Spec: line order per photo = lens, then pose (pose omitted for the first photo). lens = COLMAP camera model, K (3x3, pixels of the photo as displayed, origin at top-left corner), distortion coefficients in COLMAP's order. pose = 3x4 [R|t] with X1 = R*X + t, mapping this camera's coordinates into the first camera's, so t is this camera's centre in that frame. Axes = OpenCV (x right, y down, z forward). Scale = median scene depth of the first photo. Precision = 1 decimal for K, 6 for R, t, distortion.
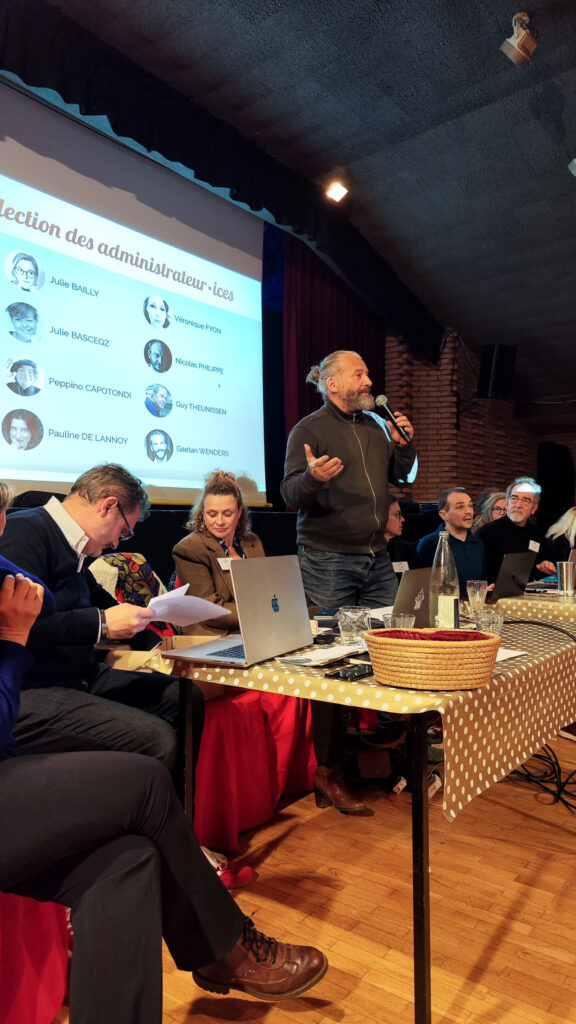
lens RADIAL K [[718.1, 0, 286.0], [0, 718.1, 515.2], [0, 0, 1]] dist [0.047310, -0.026862]
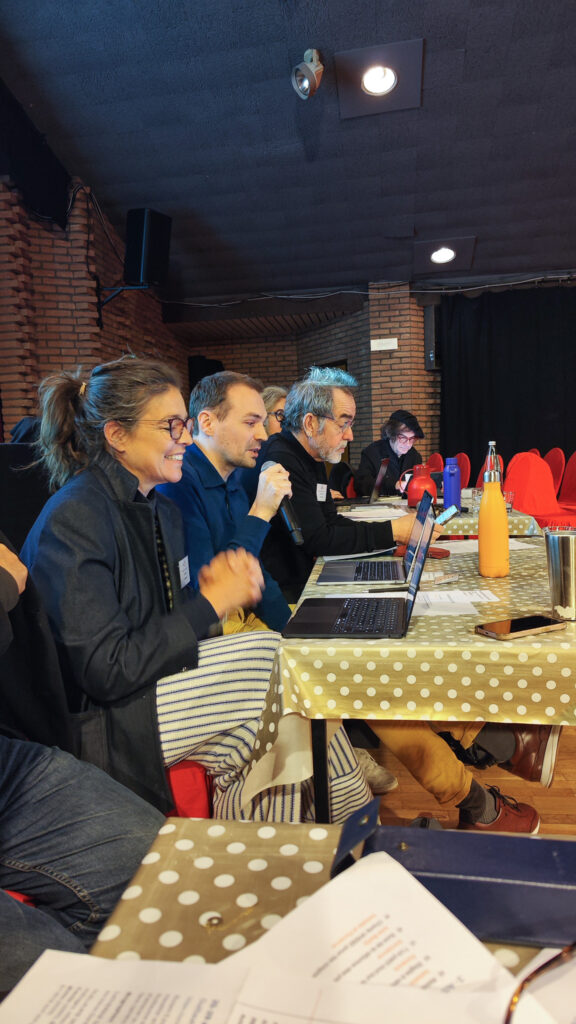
lens RADIAL K [[718.1, 0, 281.5], [0, 718.1, 511.2], [0, 0, 1]] dist [0.047310, -0.026862]
pose [[0.871366, -0.082396, 0.483665, 0.039258], [0.040844, 0.994558, 0.095845, 0.005022], [-0.488930, -0.063761, 0.869990, 0.357185]]
